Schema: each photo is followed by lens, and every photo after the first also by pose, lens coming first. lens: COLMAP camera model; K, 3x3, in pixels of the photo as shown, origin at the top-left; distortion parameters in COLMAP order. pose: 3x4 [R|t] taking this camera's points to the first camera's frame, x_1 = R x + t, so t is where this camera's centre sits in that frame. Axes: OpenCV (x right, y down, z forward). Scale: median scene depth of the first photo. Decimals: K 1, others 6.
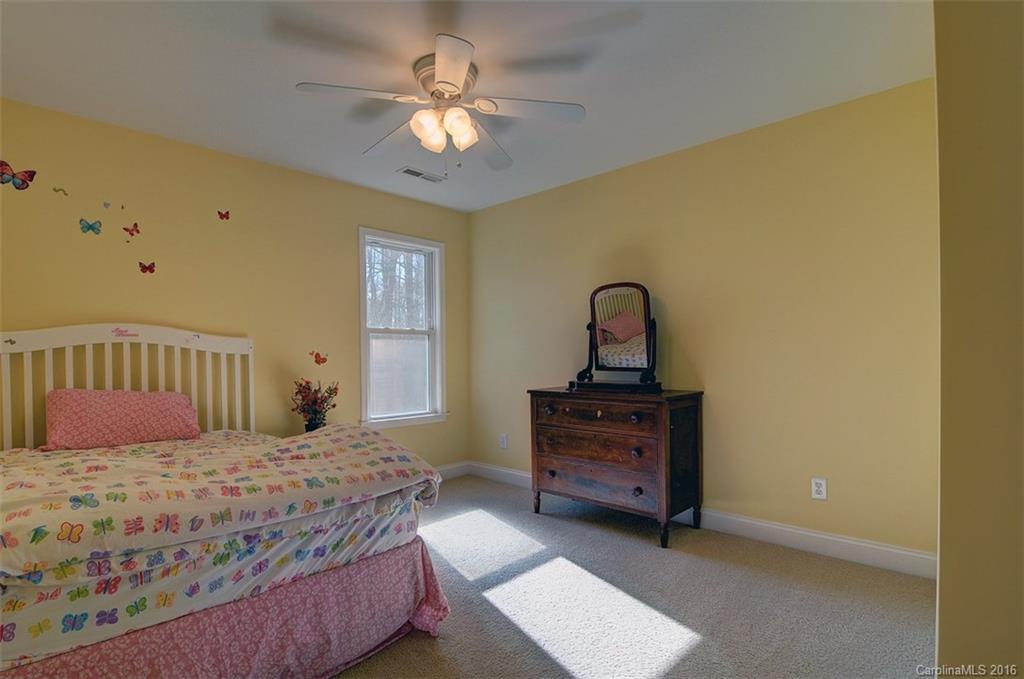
lens RADIAL K [[516.5, 0, 513.4], [0, 516.5, 360.7], [0, 0, 1]] dist [-0.000185, -0.017111]
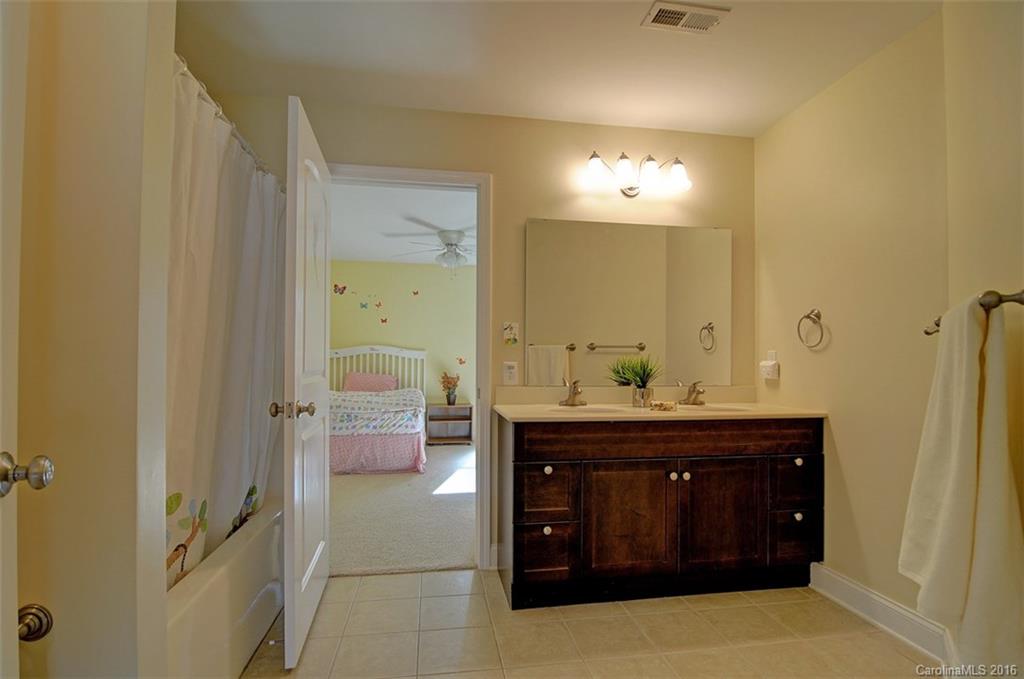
lens RADIAL K [[516.5, 0, 513.4], [0, 516.5, 360.7], [0, 0, 1]] dist [-0.000185, -0.017111]
pose [[0.791994, 0.011685, -0.610418, 1.360110], [-0.018109, 0.999827, -0.004357, -0.002777], [0.610261, 0.014505, 0.792068, -0.558904]]
